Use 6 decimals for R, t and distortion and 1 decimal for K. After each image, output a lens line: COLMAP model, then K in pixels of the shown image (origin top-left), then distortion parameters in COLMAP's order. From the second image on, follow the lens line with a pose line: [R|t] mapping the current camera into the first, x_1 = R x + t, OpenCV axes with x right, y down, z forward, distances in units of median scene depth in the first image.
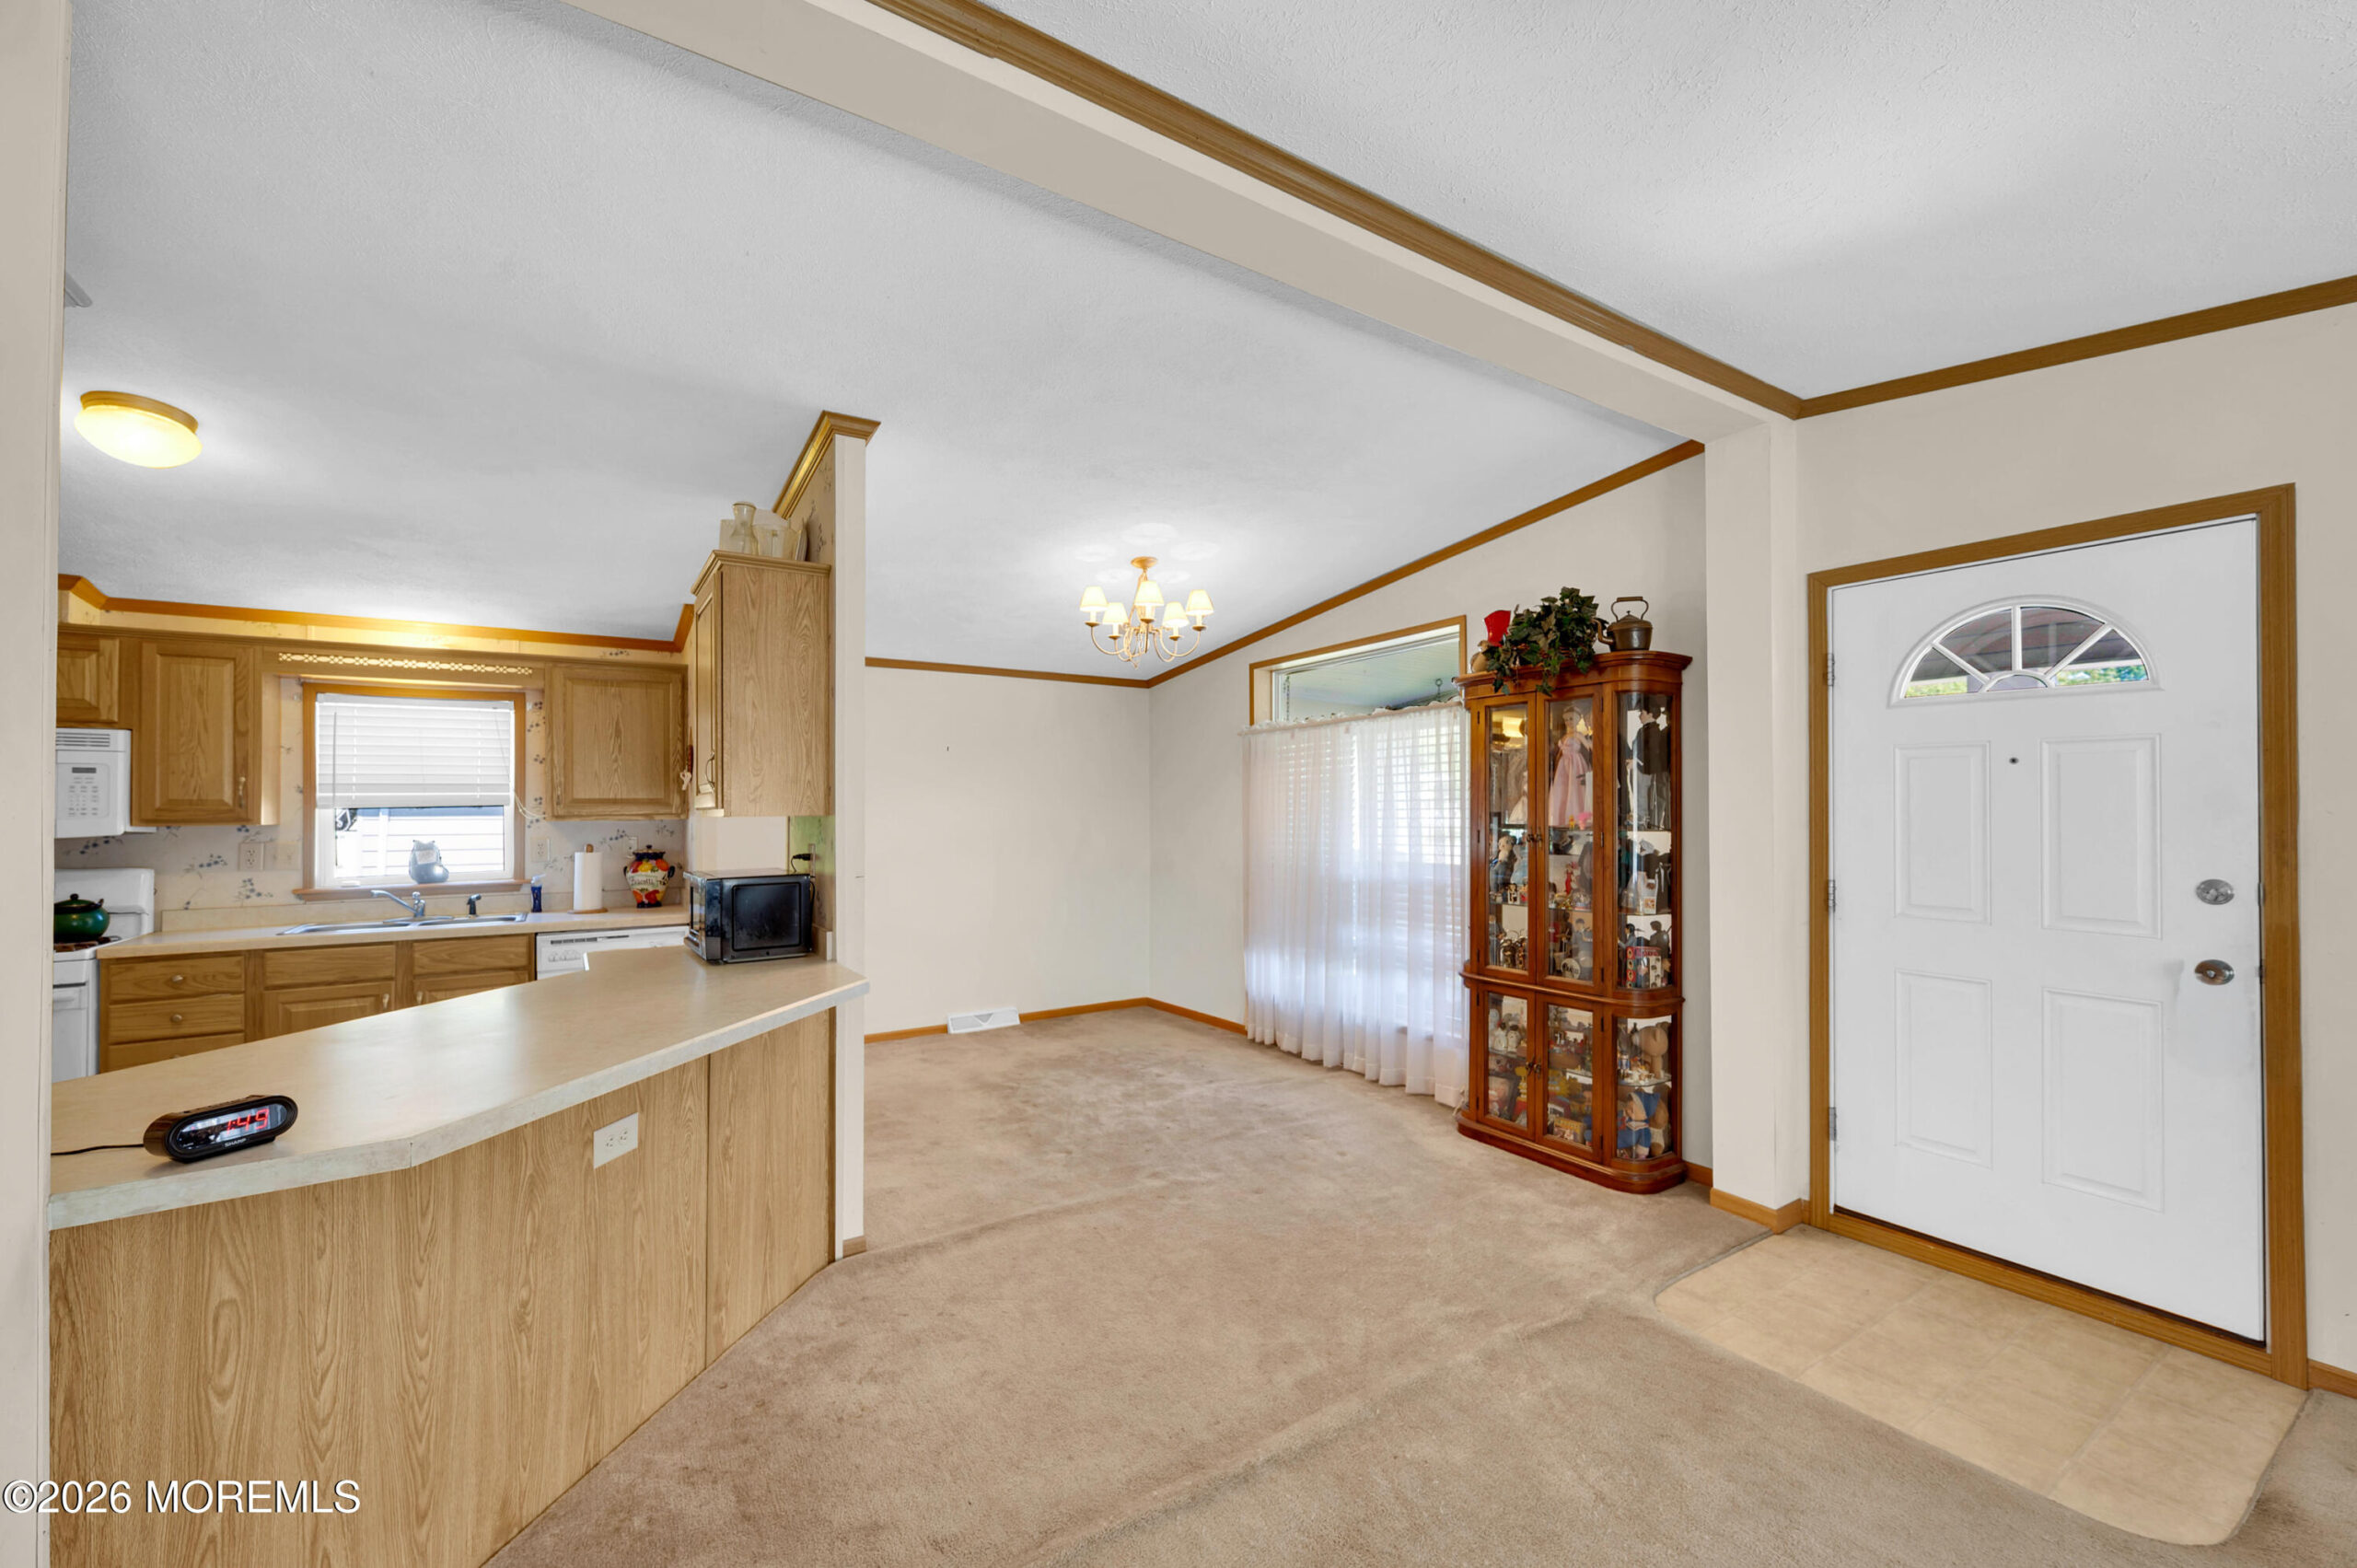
lens RADIAL K [[934.7, 0, 1169.1], [0, 934.7, 798.0], [0, 0, 1]] dist [-0.000866, 0.000023]
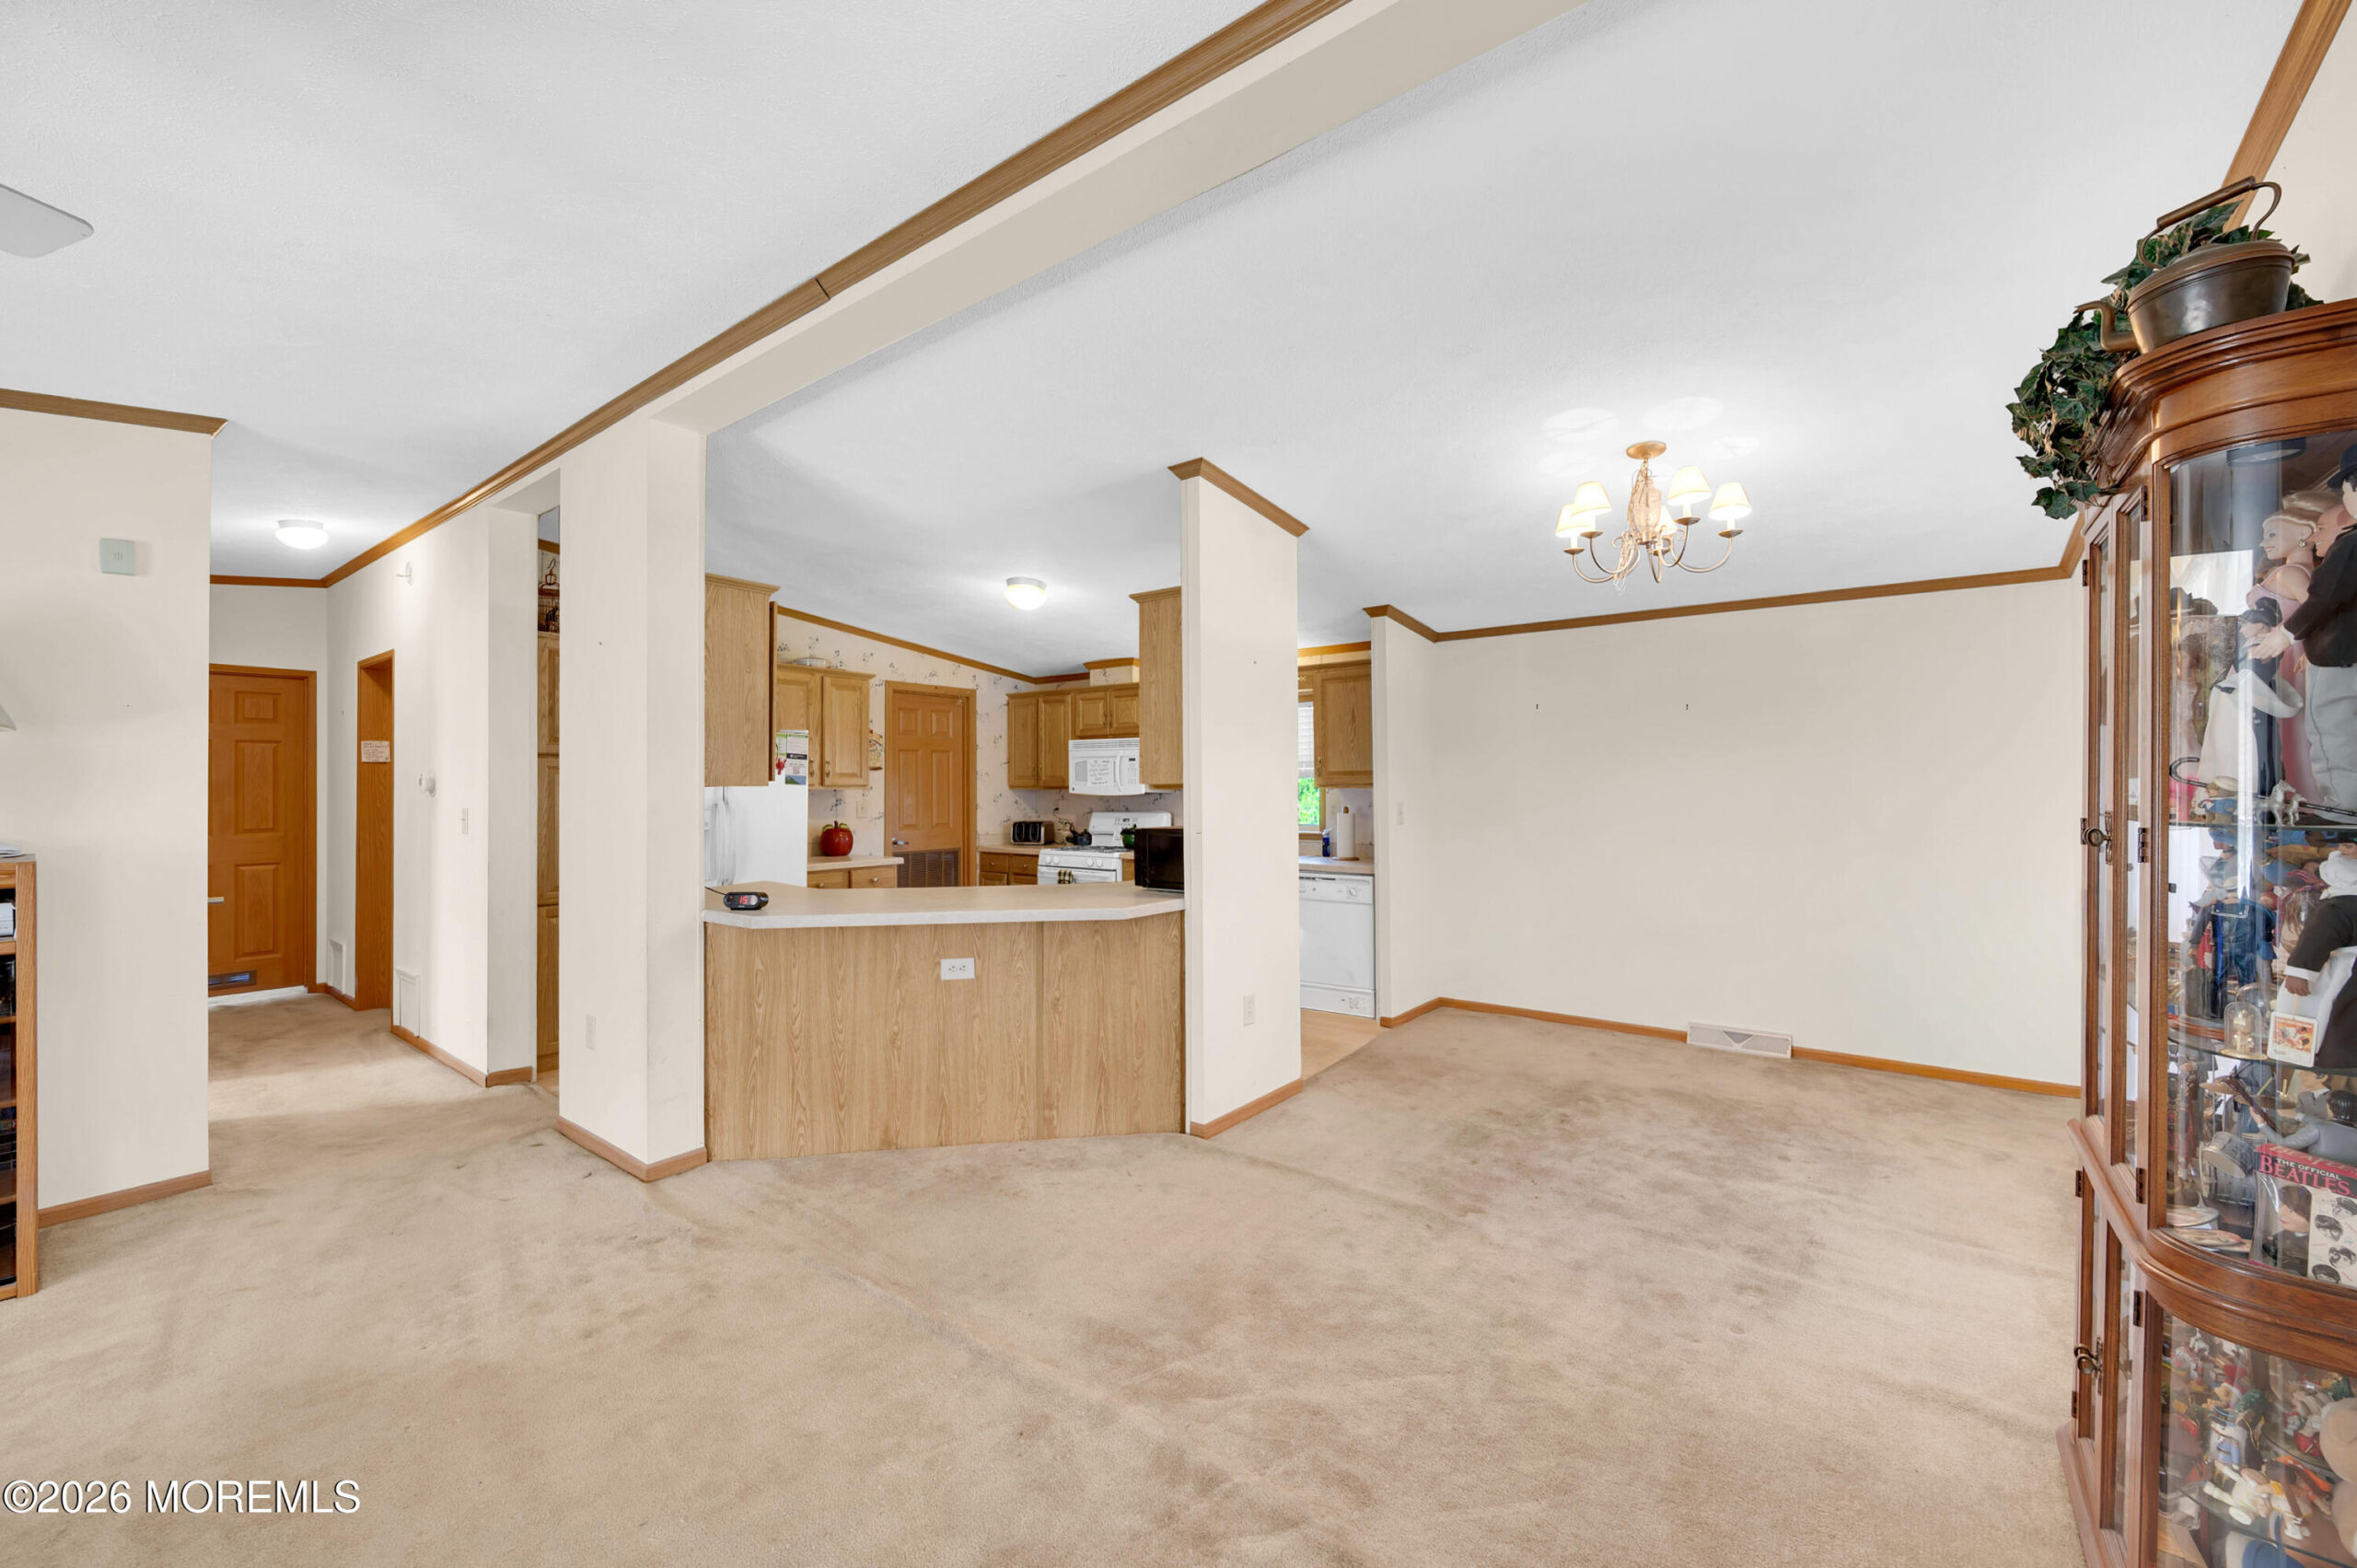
lens RADIAL K [[943.4, 0, 1178.5], [0, 943.4, 784.0], [0, 0, 1]] dist [-0.000543, 0.000120]
pose [[0.329487, 0.001833, -0.944158, 0.586737], [0.012276, 0.999905, 0.006225, 0.008423], [0.944080, -0.013641, 0.329434, 0.399443]]
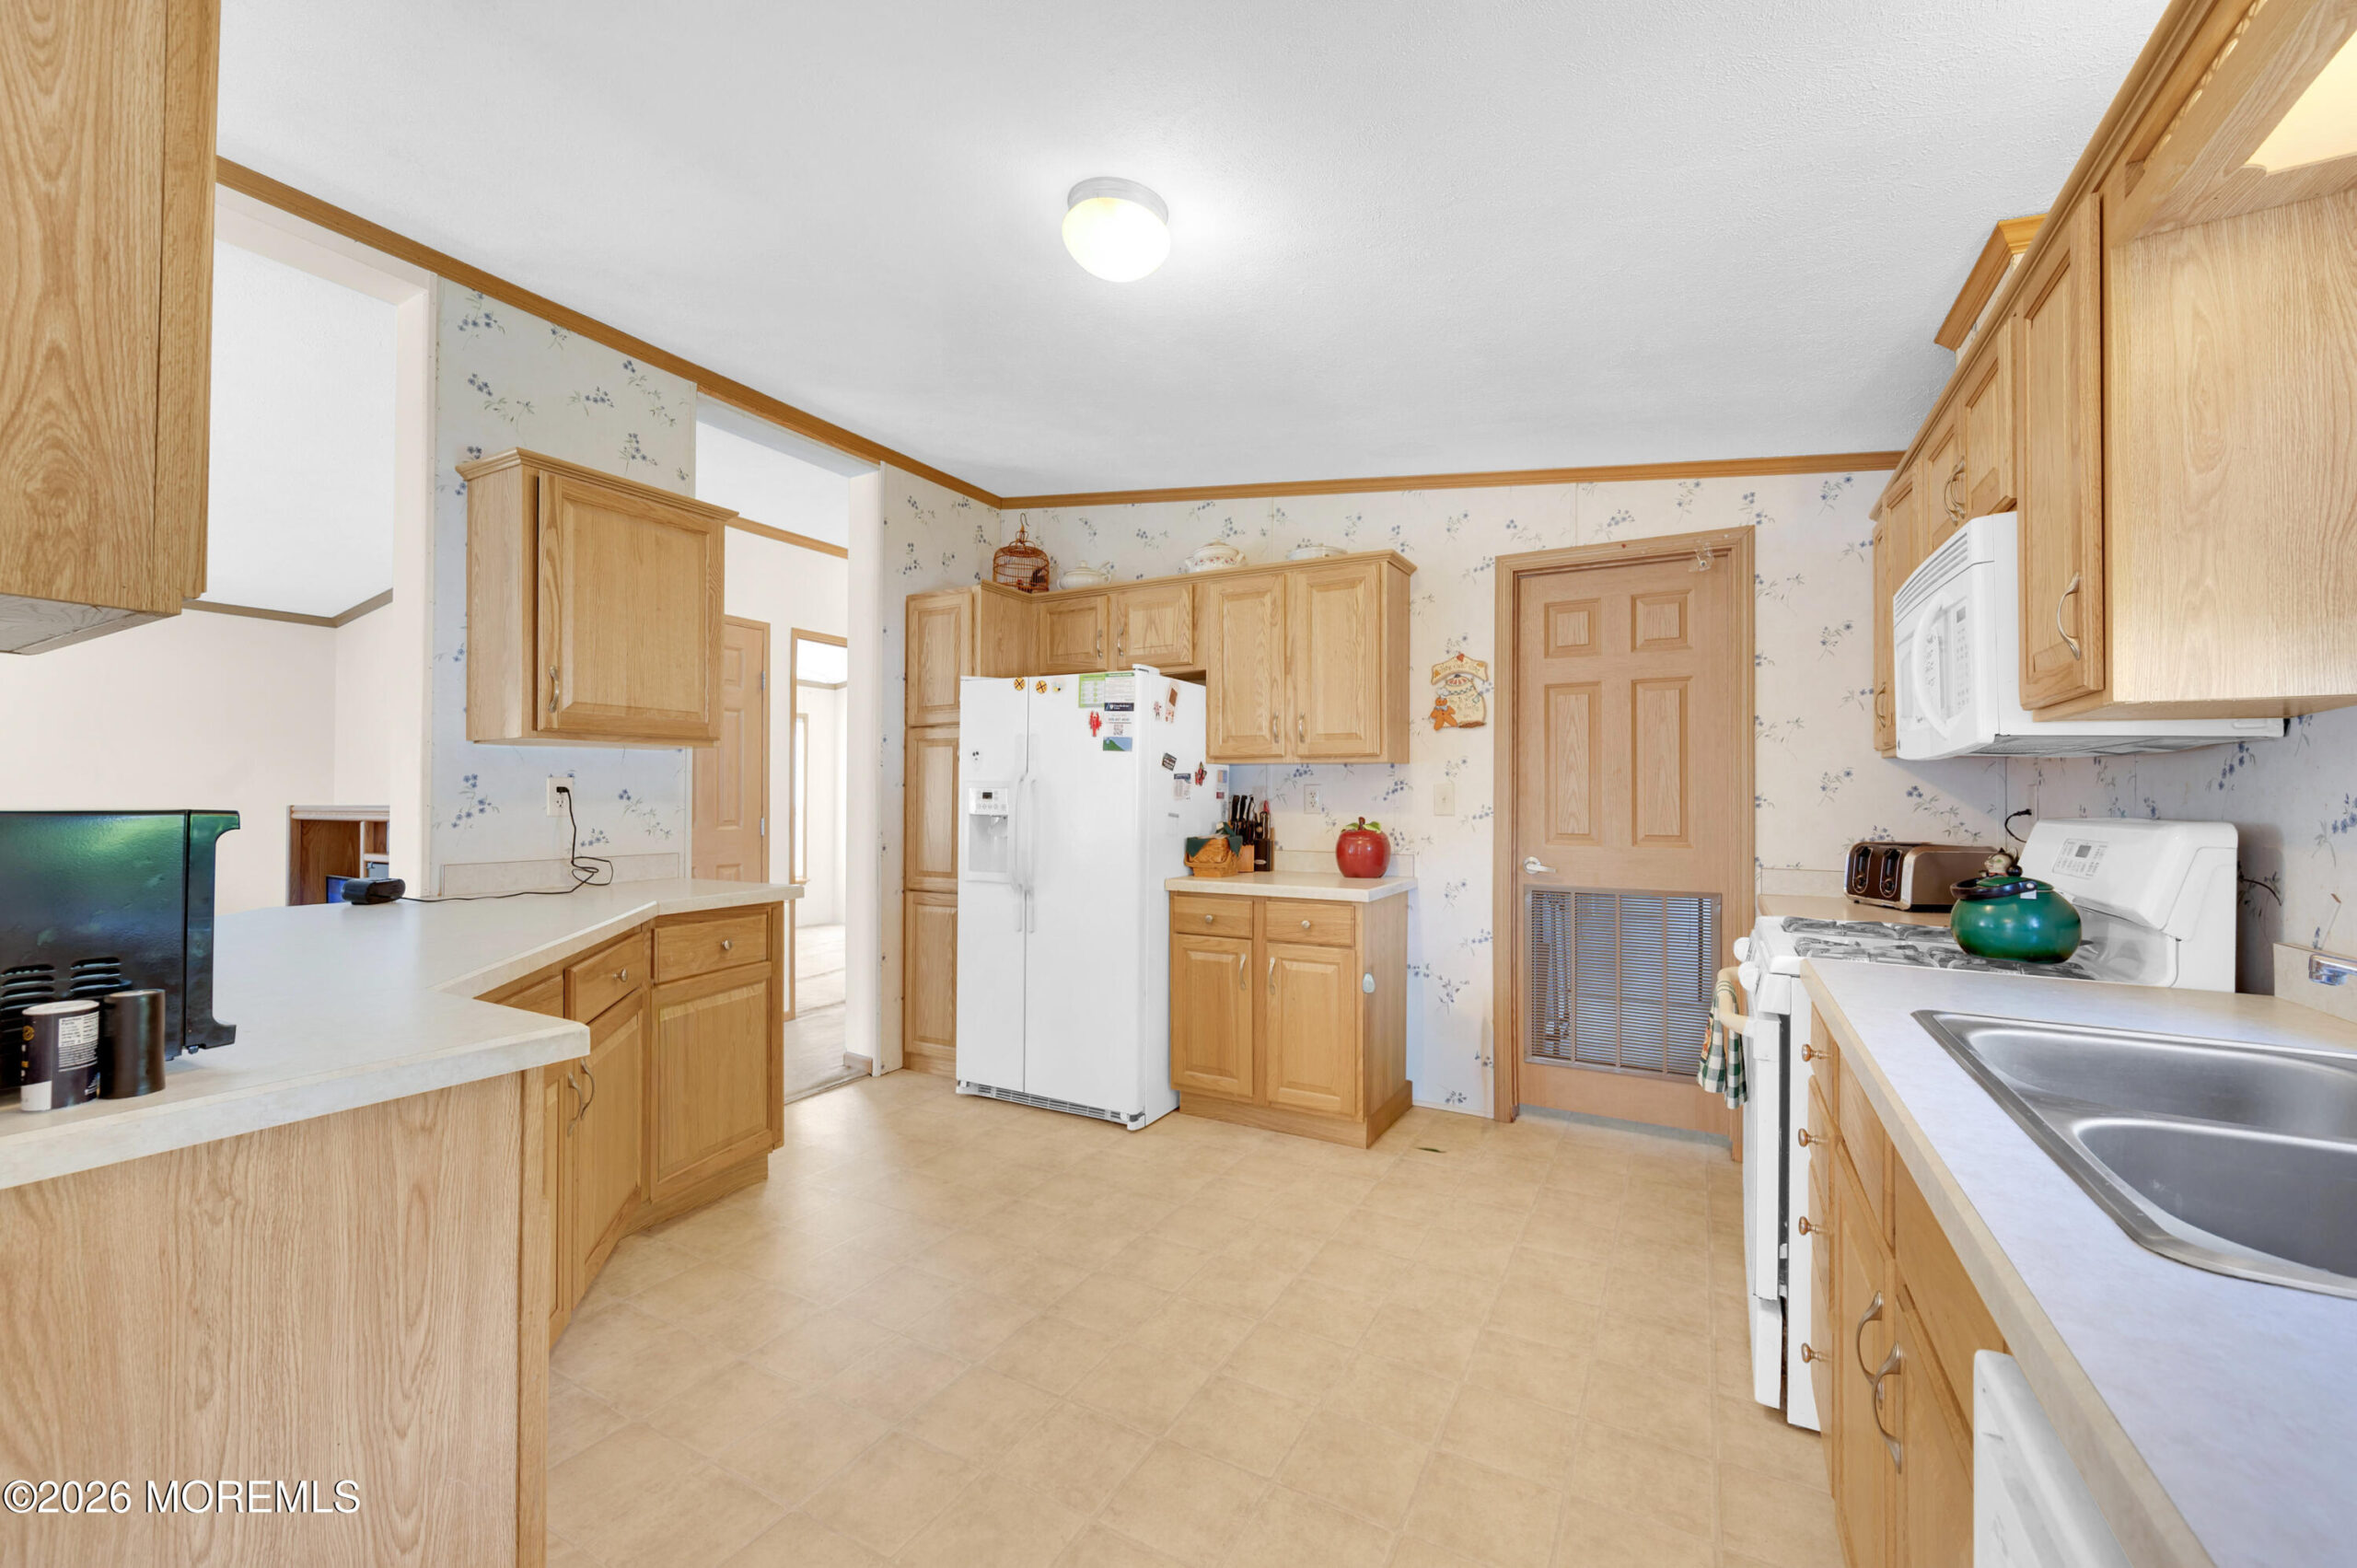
lens RADIAL K [[909.5, 0, 1178.5], [0, 909.5, 784.0], [0, 0, 1]] dist [-0.001309, -0.000053]
pose [[-0.883633, -0.006472, -0.468135, -0.491449], [0.006372, 0.999646, -0.025848, 0.060745], [0.468137, -0.025824, -0.883279, 1.061267]]
